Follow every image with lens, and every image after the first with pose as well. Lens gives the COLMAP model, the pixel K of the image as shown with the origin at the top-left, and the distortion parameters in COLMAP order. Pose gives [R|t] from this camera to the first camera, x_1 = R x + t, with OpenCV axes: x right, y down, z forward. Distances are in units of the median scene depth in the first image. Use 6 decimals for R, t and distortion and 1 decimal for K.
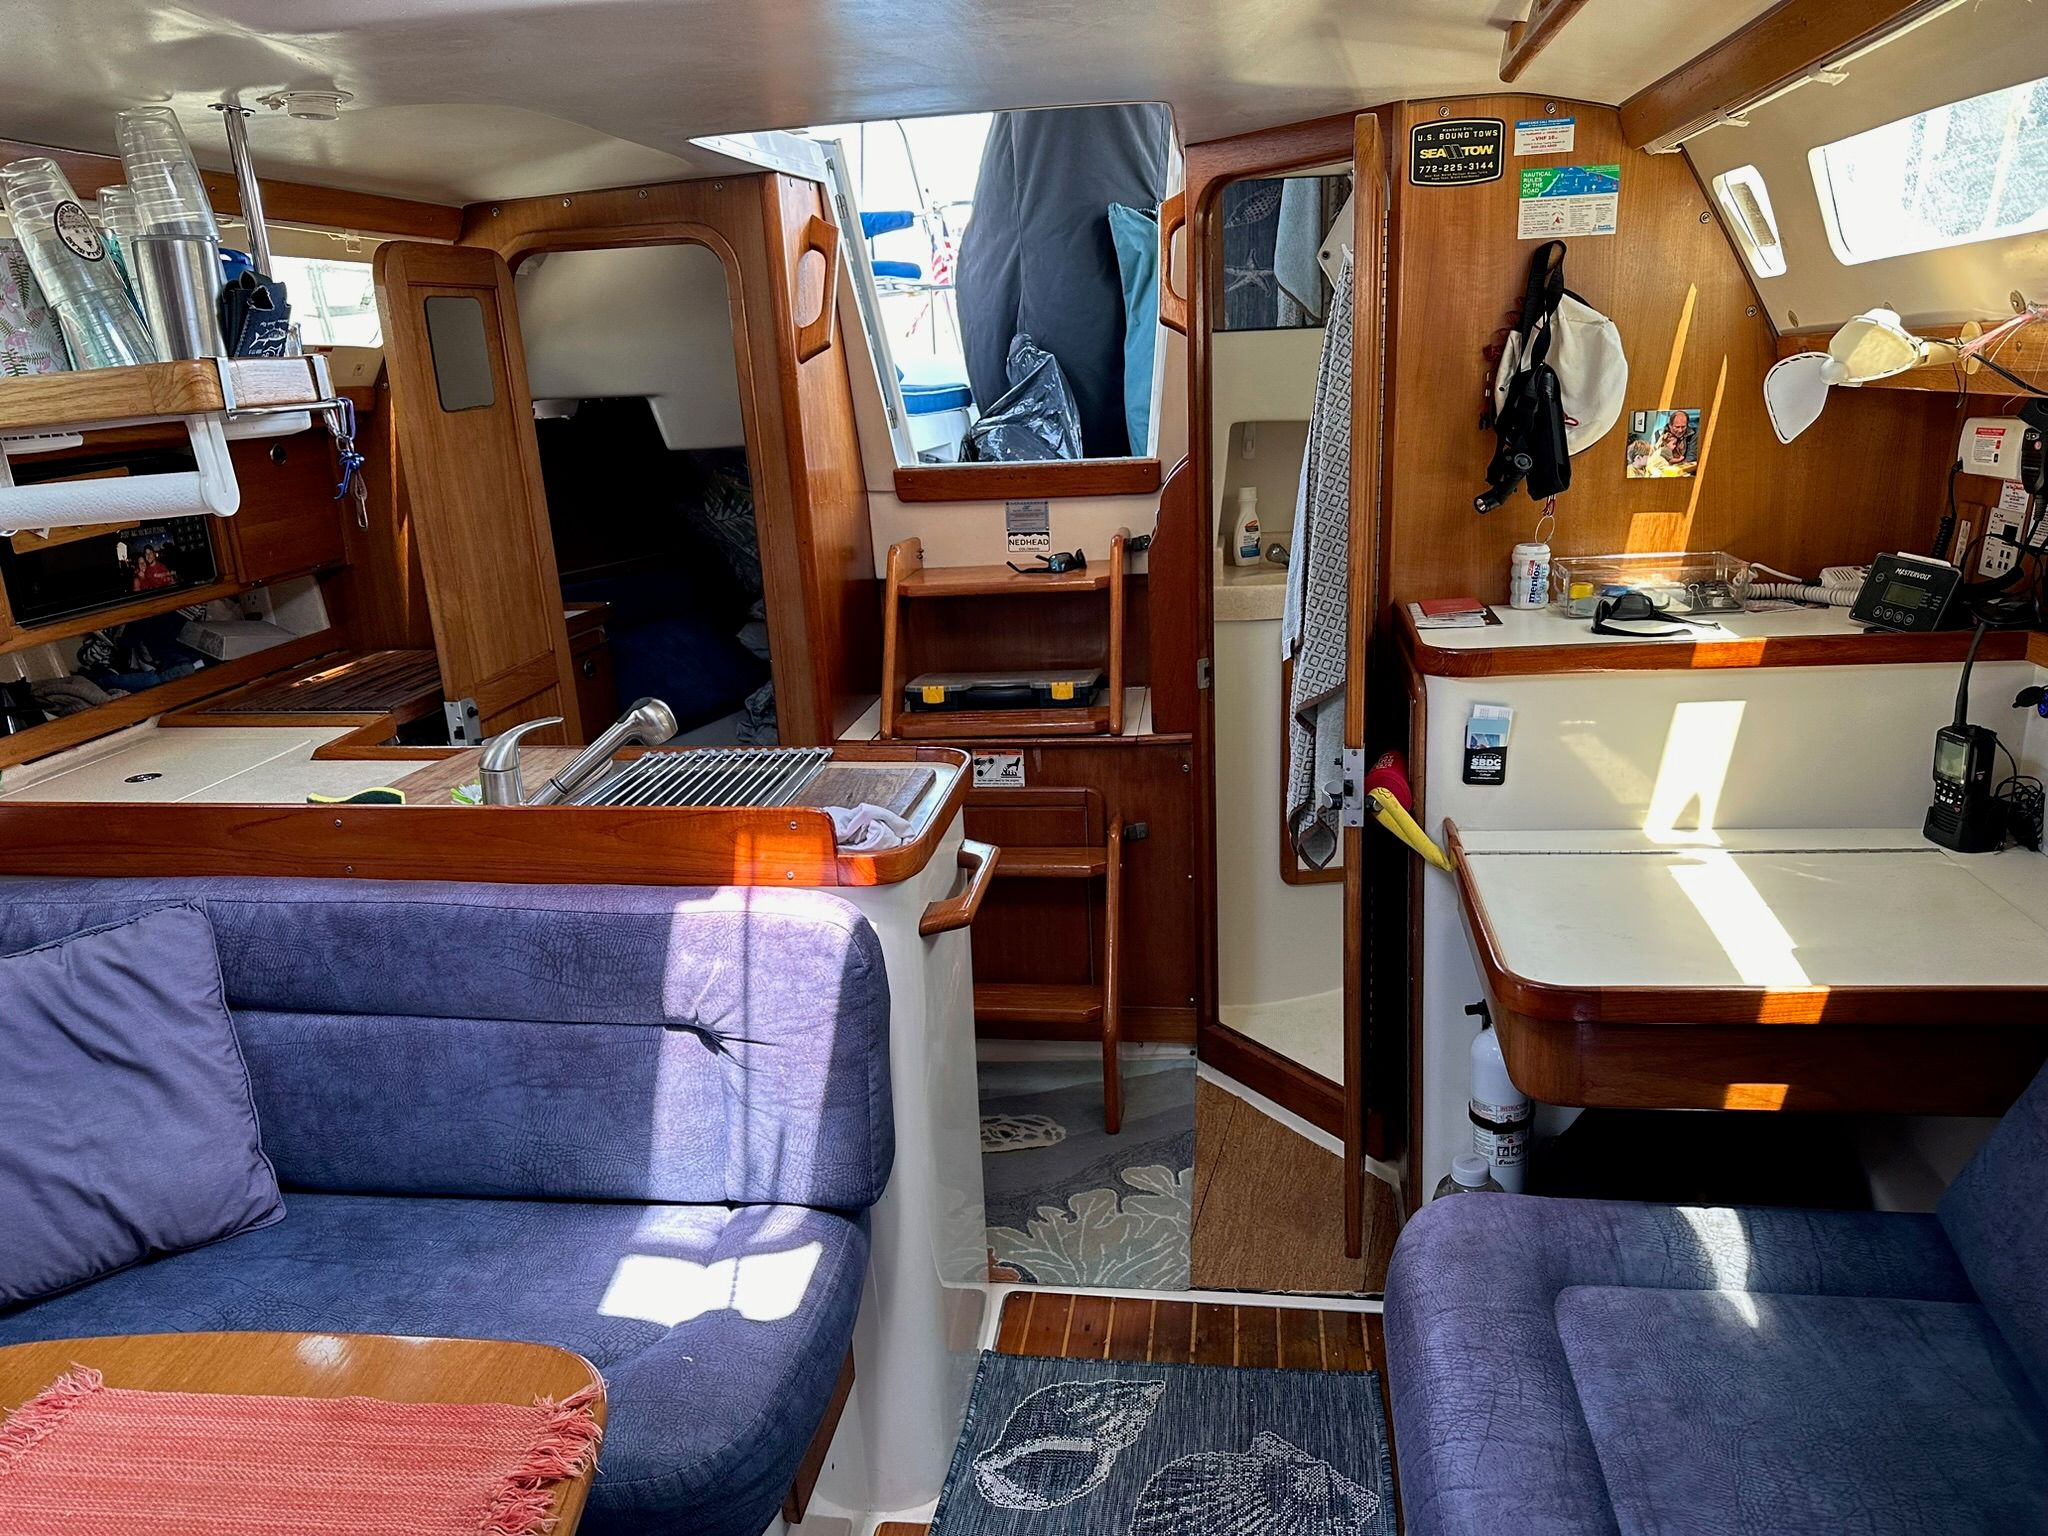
lens RADIAL K [[1421.9, 0, 1021.7], [0, 1421.9, 777.4], [0, 0, 1]] dist [0.098532, -0.154056]
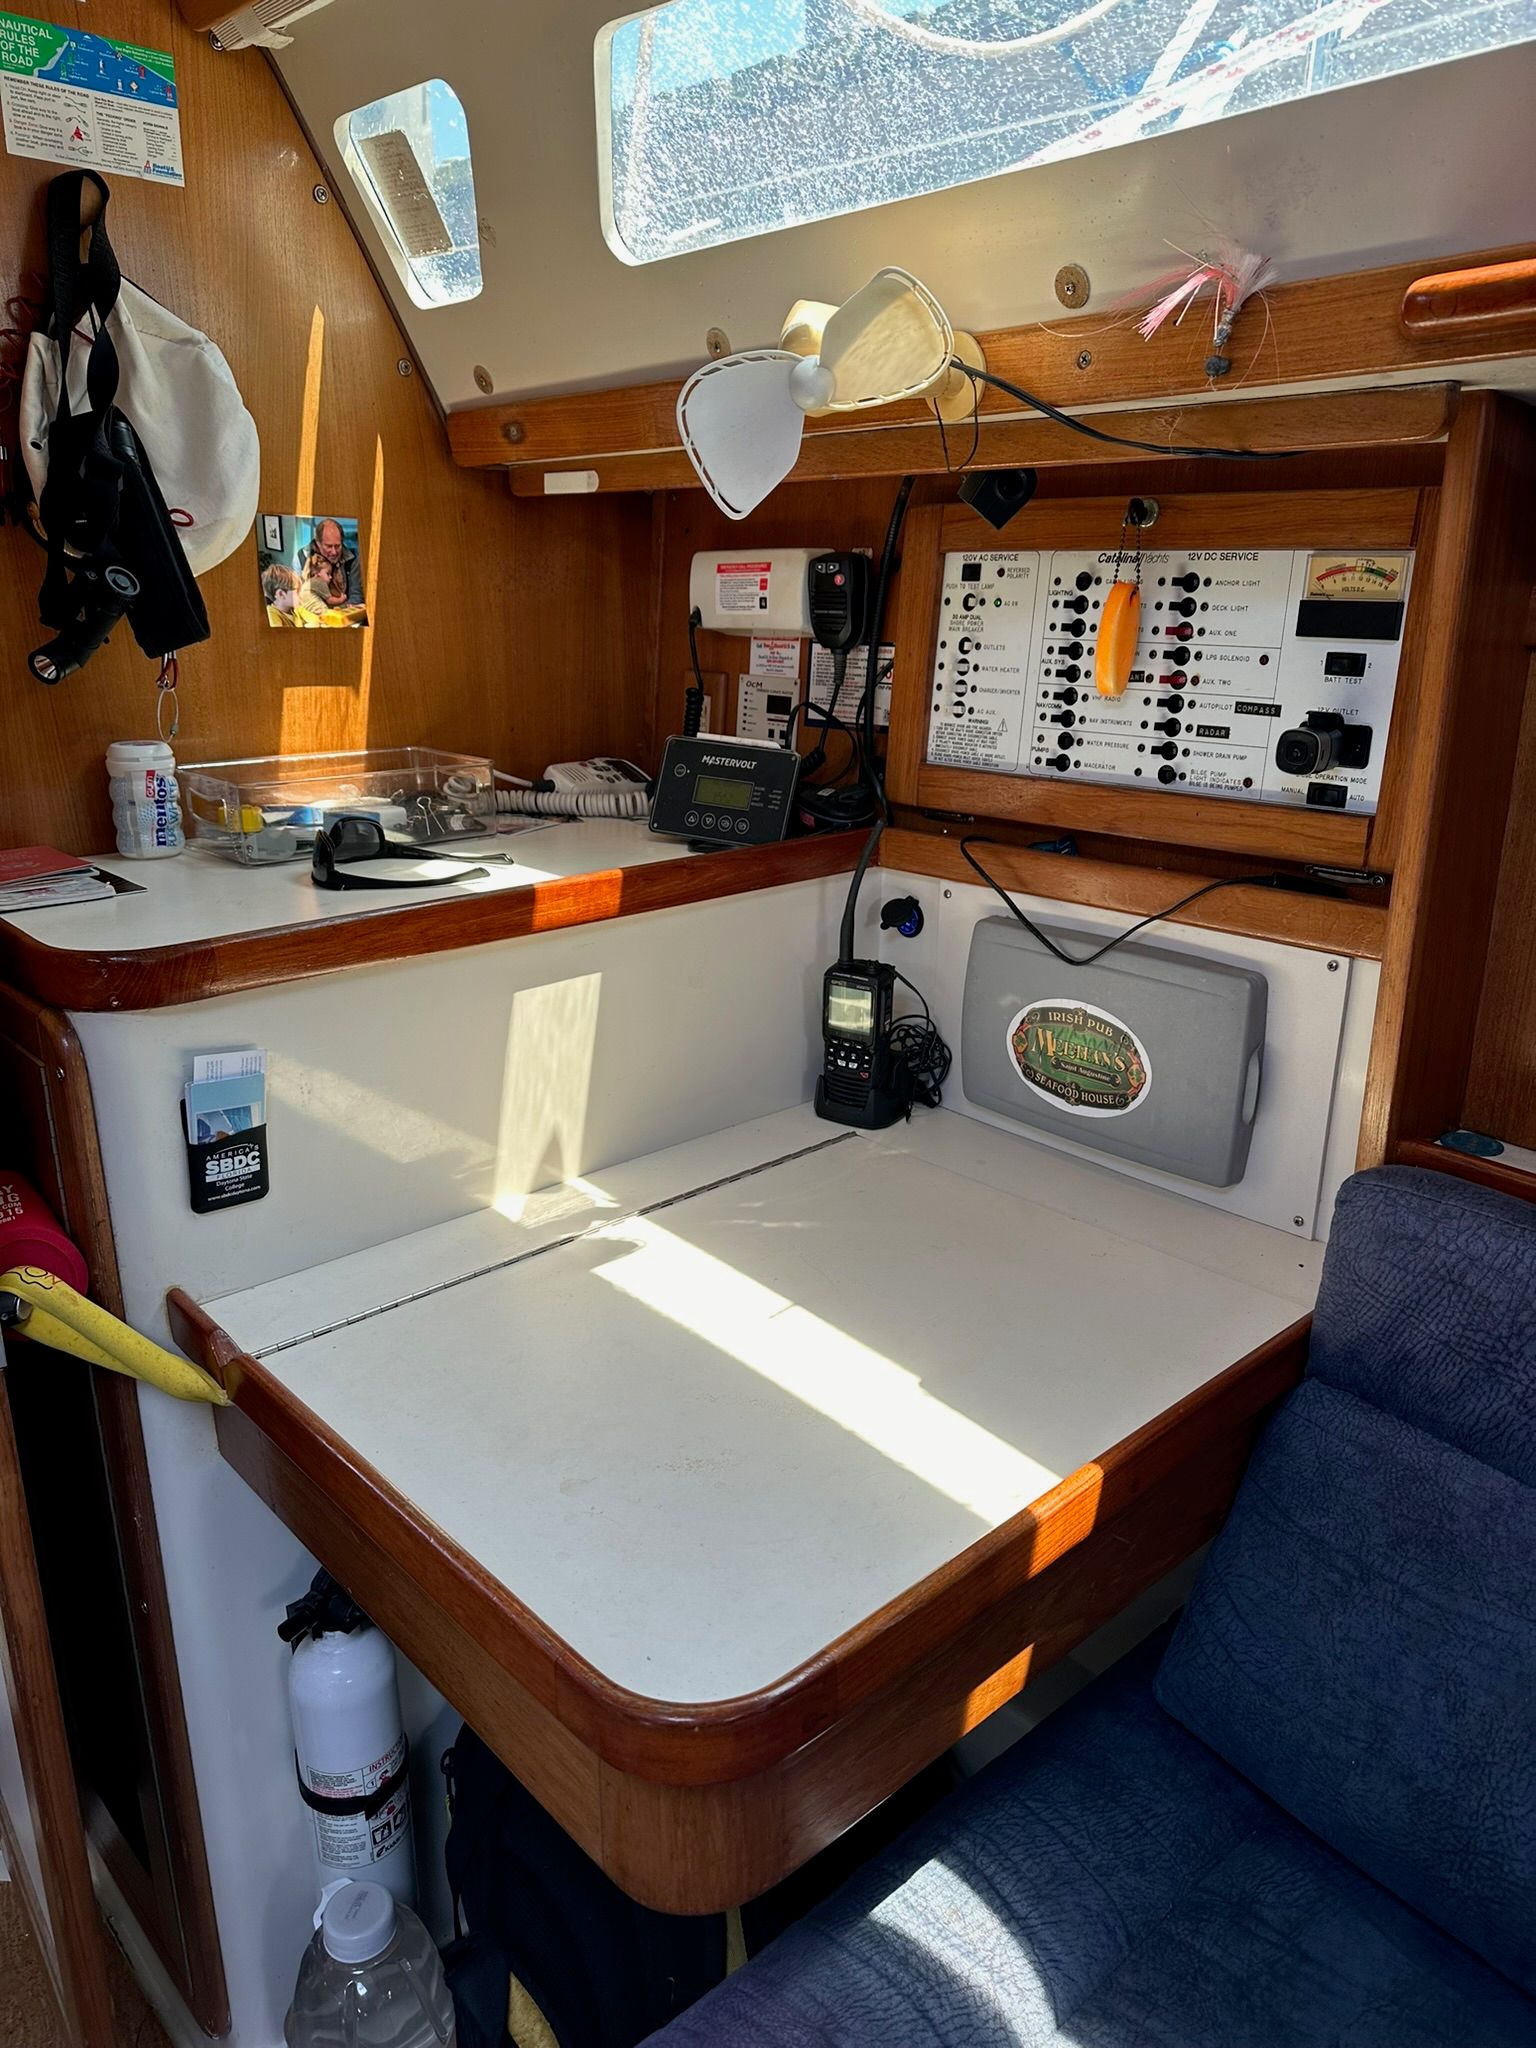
lens RADIAL K [[1404.8, 0, 720.9], [0, 1404.8, 1034.7], [0, 0, 1]] dist [0.025075, -0.035129]
pose [[0.593759, -0.185382, 0.782997, 0.044326], [0.171940, 0.979854, 0.101605, -0.074115], [-0.786058, 0.074300, 0.613672, 0.543675]]
